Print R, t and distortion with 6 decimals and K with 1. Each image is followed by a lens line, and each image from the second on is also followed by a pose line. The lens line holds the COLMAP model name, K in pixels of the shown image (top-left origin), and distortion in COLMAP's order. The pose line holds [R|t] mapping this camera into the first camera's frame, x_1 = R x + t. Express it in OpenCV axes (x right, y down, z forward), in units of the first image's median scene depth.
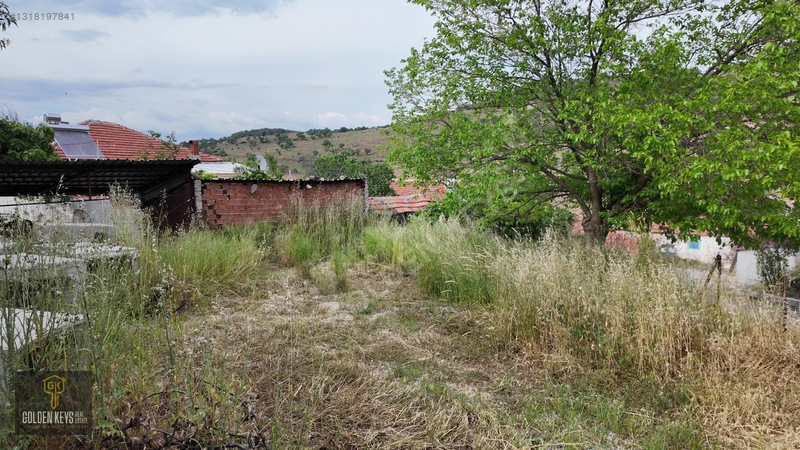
lens RADIAL K [[466.8, 0, 397.6], [0, 466.8, 223.7], [0, 0, 1]] dist [0.049231, -0.049280]
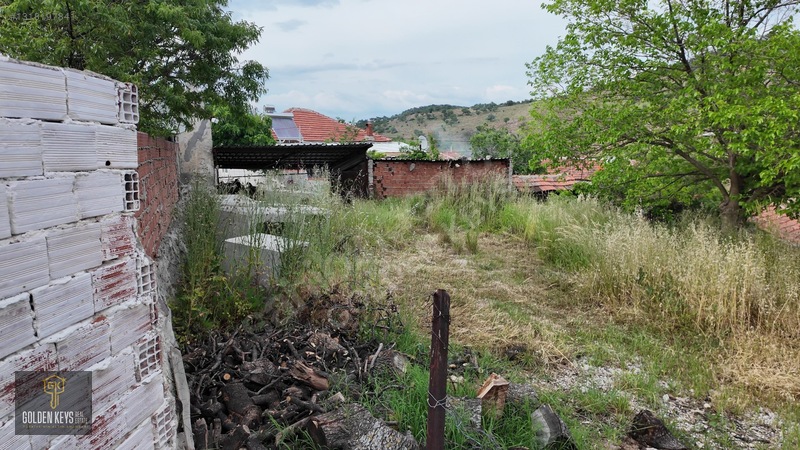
lens RADIAL K [[466.8, 0, 400.4], [0, 466.8, 225.0], [0, 0, 1]] dist [0.049231, -0.049280]
pose [[0.943121, 0.058669, -0.327233, 0.082547], [-0.040444, 0.997242, 0.062230, 0.001751], [0.329981, -0.045456, 0.942892, -0.186358]]
